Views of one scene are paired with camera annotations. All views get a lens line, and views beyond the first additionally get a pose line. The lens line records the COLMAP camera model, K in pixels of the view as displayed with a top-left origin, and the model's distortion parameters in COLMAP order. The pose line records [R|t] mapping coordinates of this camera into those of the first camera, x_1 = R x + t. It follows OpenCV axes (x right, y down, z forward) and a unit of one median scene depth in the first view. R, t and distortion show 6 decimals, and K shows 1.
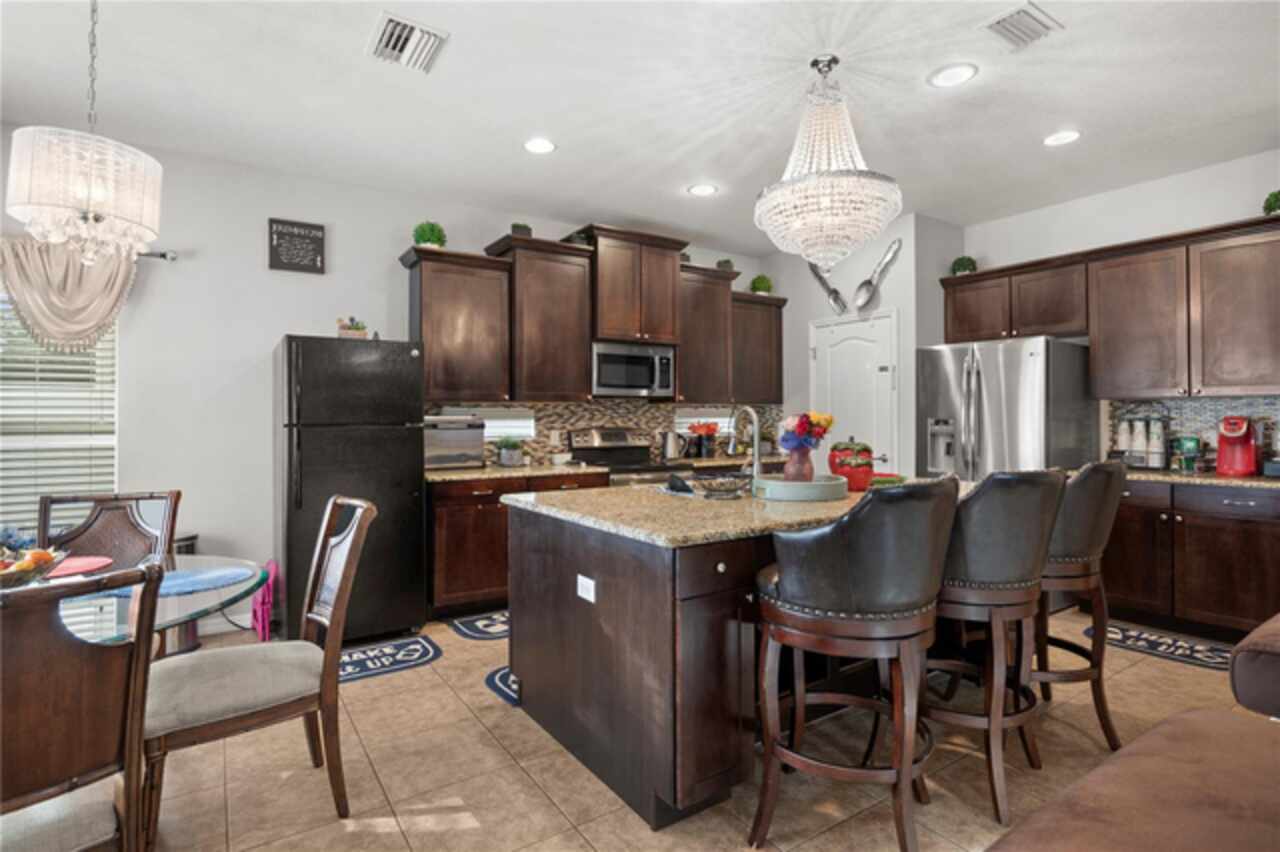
lens RADIAL K [[651.4, 0, 641.2], [0, 651.4, 421.8], [0, 0, 1]] dist [-0.009050, 0.001439]
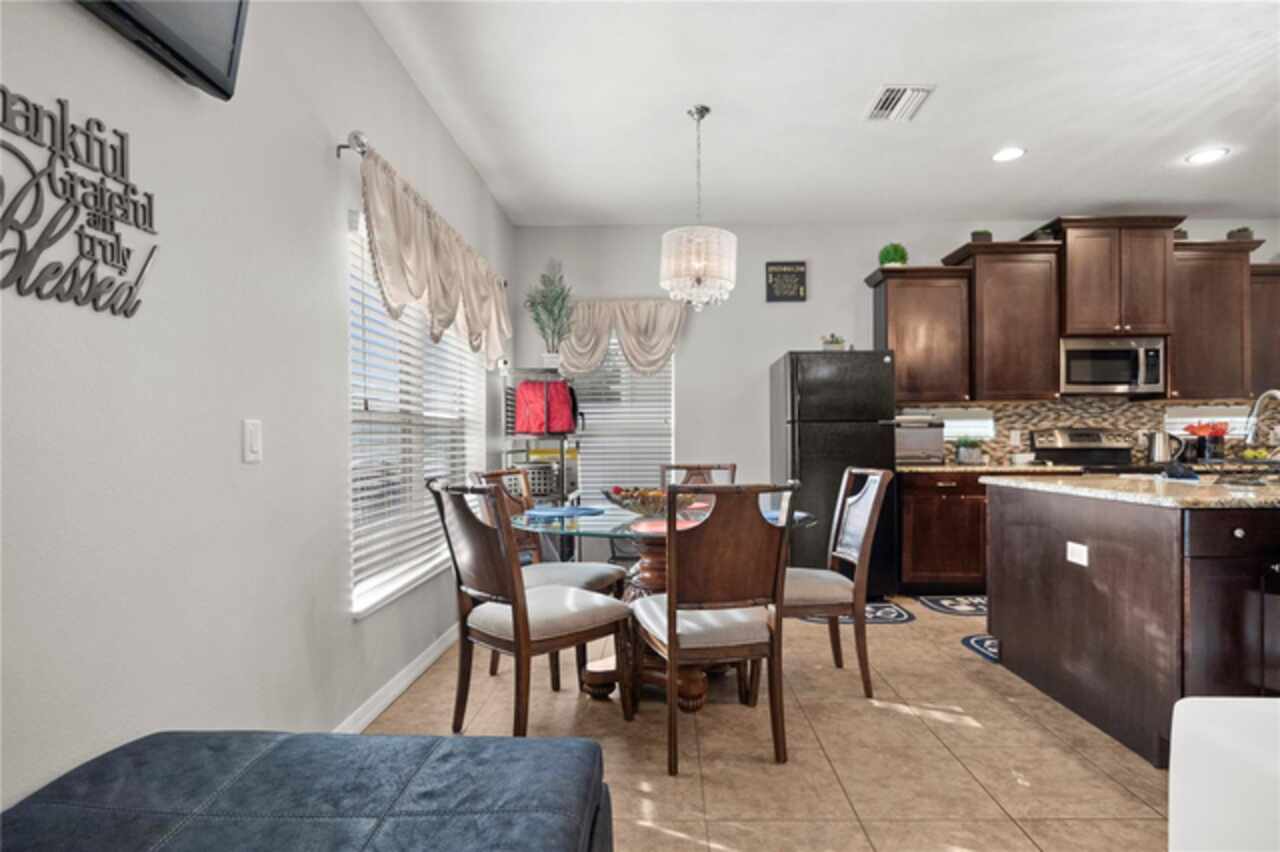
lens RADIAL K [[651.4, 0, 656.3], [0, 651.4, 442.9], [0, 0, 1]] dist [-0.009050, 0.001439]
pose [[0.823636, 0.001359, -0.567117, -0.026718], [0.002303, 0.999981, 0.005742, 0.032517], [0.567114, -0.006035, 0.823617, -0.174708]]
